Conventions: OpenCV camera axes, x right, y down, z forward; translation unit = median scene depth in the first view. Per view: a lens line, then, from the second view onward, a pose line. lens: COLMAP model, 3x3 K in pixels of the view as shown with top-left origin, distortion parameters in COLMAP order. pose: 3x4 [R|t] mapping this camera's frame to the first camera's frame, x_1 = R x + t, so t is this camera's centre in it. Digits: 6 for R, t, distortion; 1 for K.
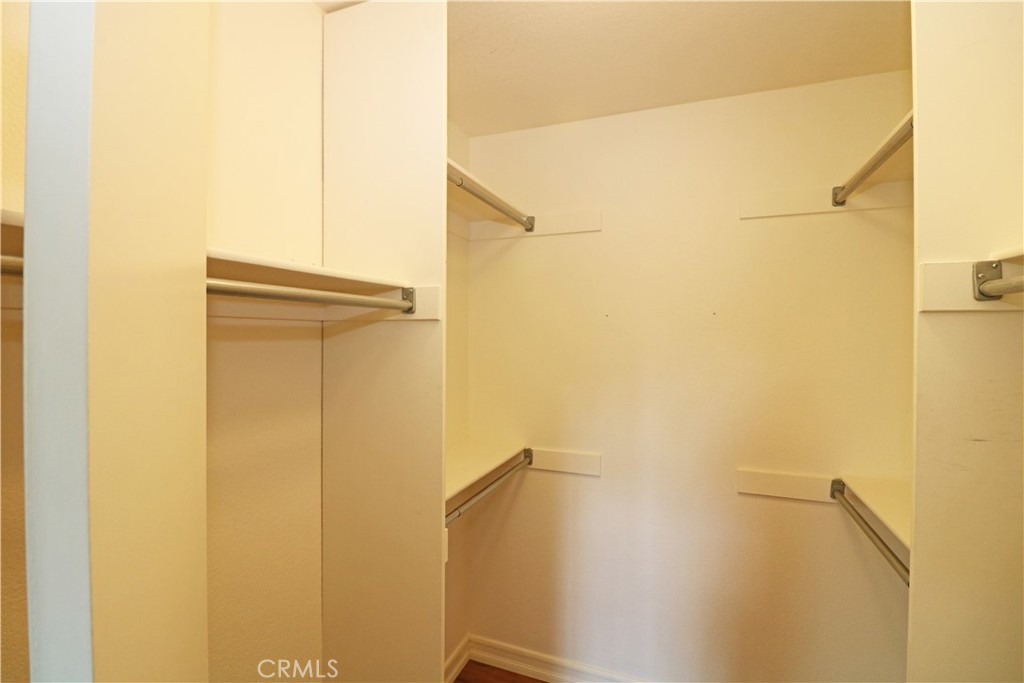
lens RADIAL K [[476.3, 0, 508.4], [0, 476.3, 340.5], [0, 0, 1]] dist [-0.001059, -0.000711]
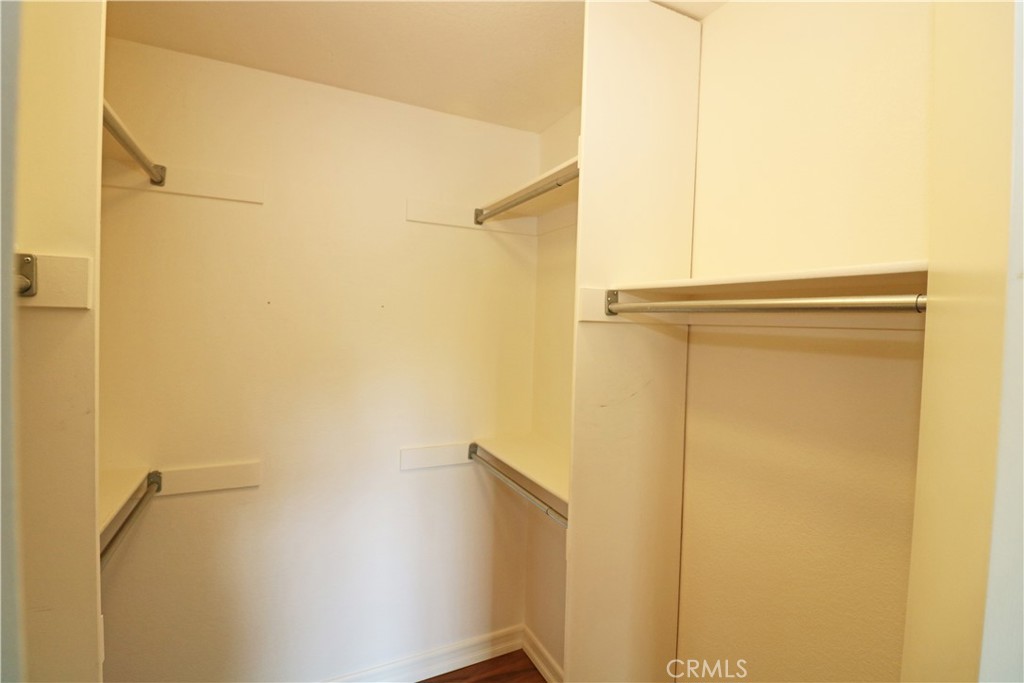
lens RADIAL K [[476.3, 0, 508.0], [0, 476.3, 338.1], [0, 0, 1]] dist [-0.001059, -0.000711]
pose [[0.674168, -0.008525, 0.738529, -0.238439], [-0.018098, 0.999442, 0.028058, -0.031800], [-0.738356, -0.032282, 0.673638, 0.131936]]
